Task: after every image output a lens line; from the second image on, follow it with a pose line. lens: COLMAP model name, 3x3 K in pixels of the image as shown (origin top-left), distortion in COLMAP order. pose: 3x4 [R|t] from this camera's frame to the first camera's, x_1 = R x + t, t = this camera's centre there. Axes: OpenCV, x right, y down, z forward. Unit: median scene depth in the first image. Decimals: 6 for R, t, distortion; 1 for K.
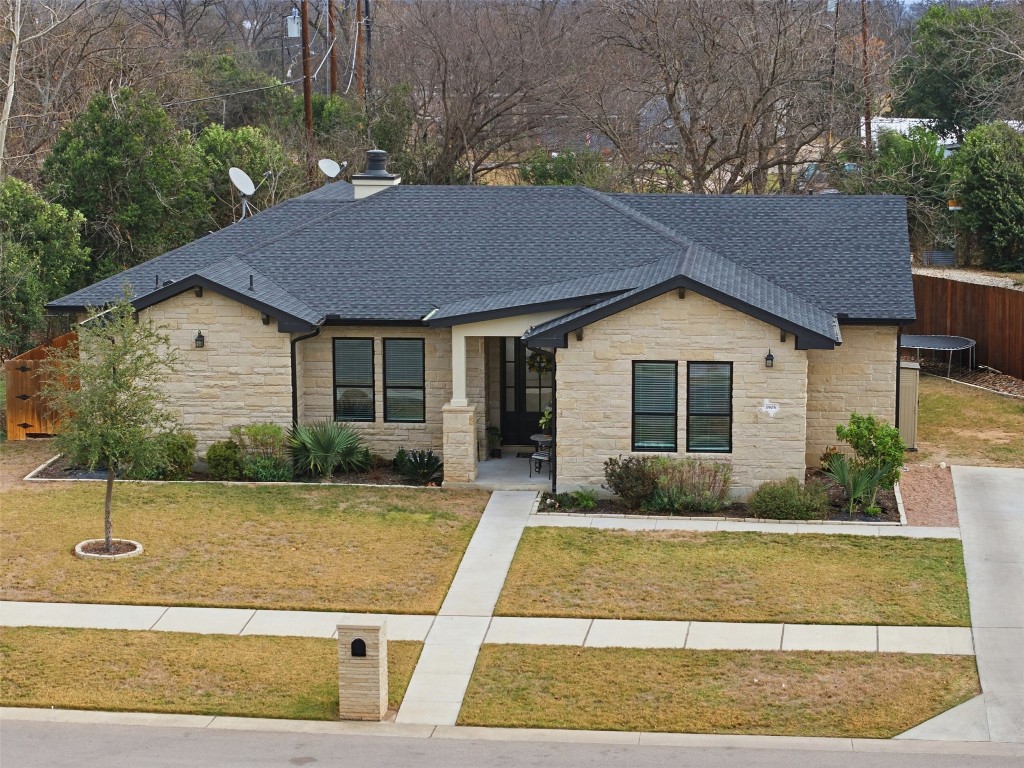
lens RADIAL K [[2131.5, 0, 512.0], [0, 2131.5, 384.0], [0, 0, 1]] dist [0.056179, 0.094238]
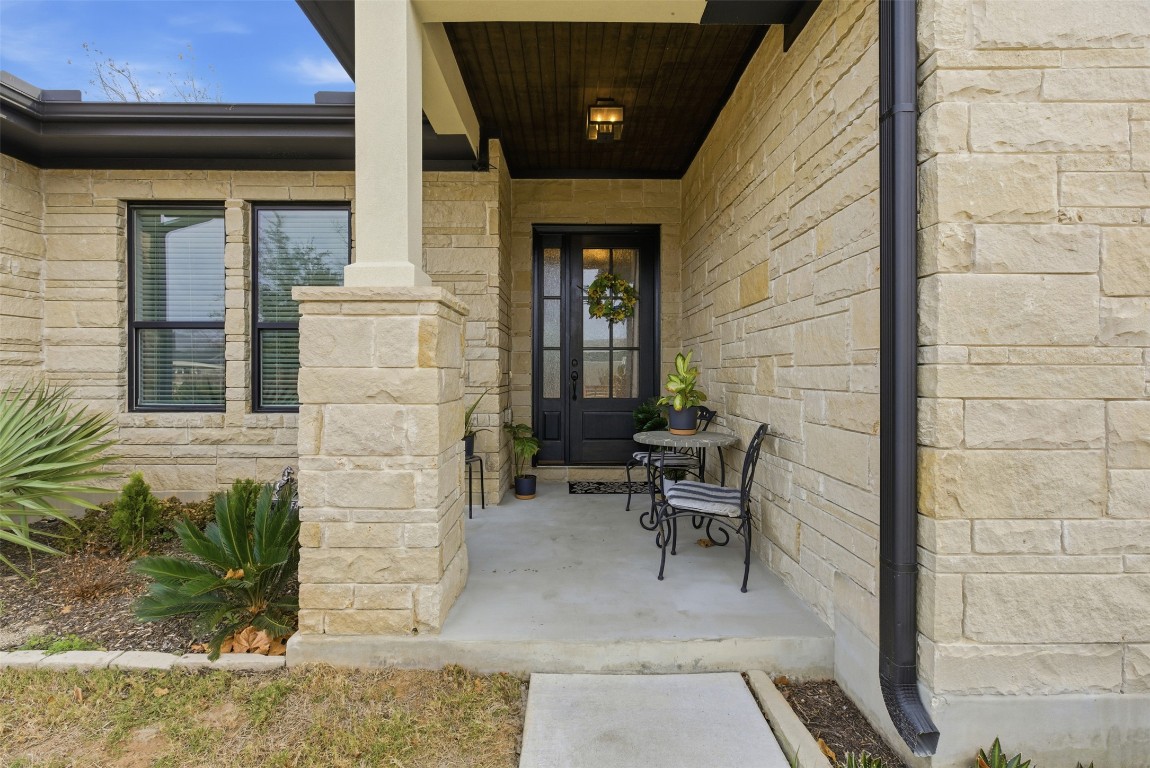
lens RADIAL K [[520.3, 0, 571.7], [0, 520.3, 375.2], [0, 0, 1]] dist [-0.016551, 0.008716]
pose [[0.993671, 0.006939, 0.112117, -0.010038], [0.010611, 0.987829, -0.155181, 0.027195], [-0.111829, 0.155389, 0.981503, 0.900783]]
